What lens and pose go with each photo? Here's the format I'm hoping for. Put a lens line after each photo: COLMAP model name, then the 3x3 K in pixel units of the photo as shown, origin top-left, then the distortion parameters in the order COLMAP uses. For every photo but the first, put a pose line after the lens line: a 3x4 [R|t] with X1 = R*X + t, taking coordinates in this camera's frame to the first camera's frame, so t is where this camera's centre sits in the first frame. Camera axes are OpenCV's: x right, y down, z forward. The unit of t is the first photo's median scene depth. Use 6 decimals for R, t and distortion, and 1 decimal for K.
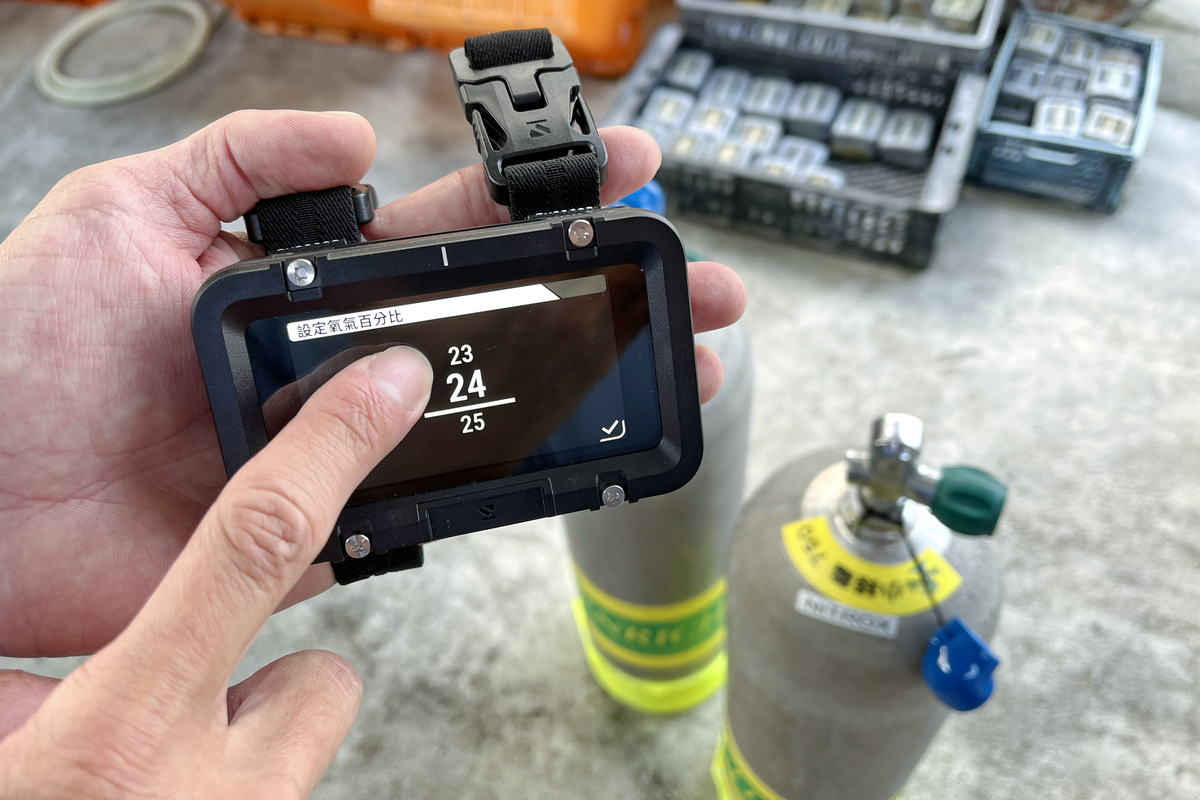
lens RADIAL K [[899.0, 0, 602.1], [0, 899.0, 361.9], [0, 0, 1]] dist [0.064399, -0.116295]
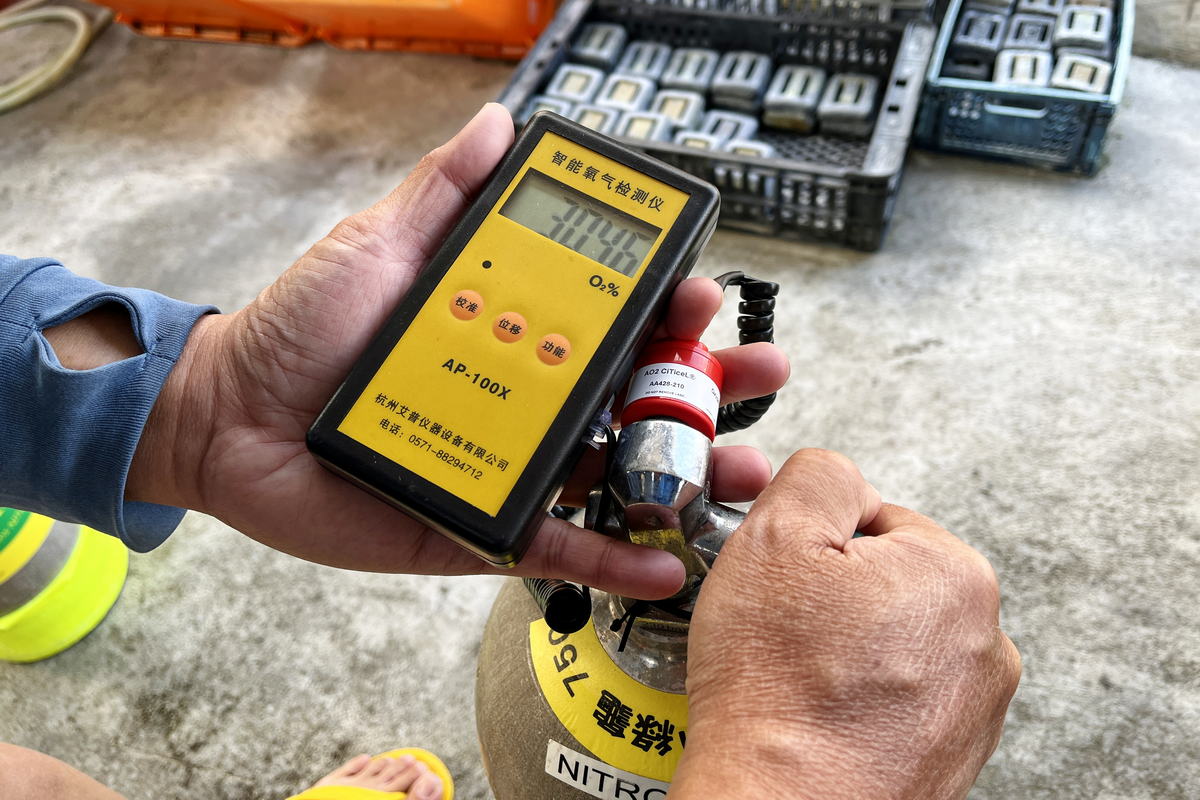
lens RADIAL K [[892.2, 0, 597.5], [0, 892.2, 336.4], [0, 0, 1]] dist [0.068880, -0.112860]
pose [[0.998820, -0.048022, -0.007236, 0.107885], [0.047574, 0.997467, -0.052877, 0.013470], [0.009757, 0.052470, 0.998575, 0.173963]]
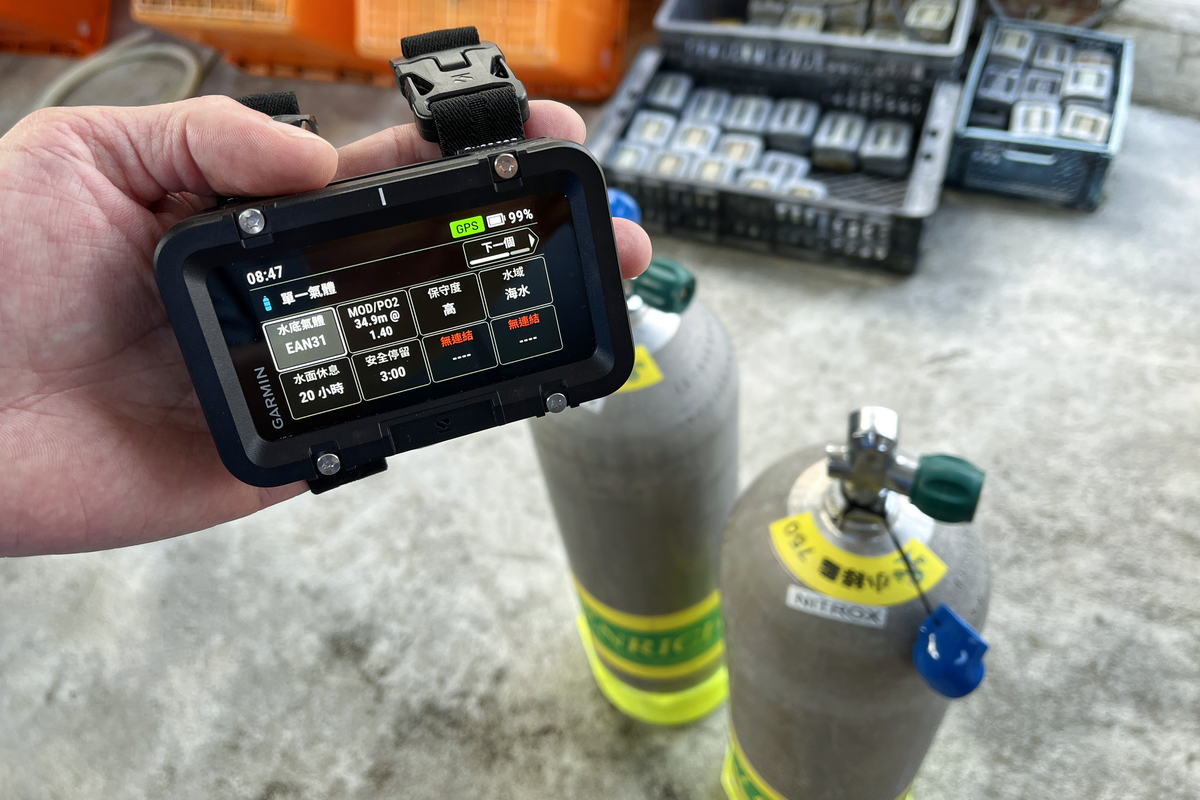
lens RADIAL K [[896.5, 0, 601.4], [0, 896.5, 356.7], [0, 0, 1]] dist [0.065644, -0.114561]
pose [[0.998913, -0.046577, -0.002081, 0.008525], [0.046486, 0.998408, -0.031955, 0.007079], [0.003566, 0.031824, 0.999487, -0.010219]]
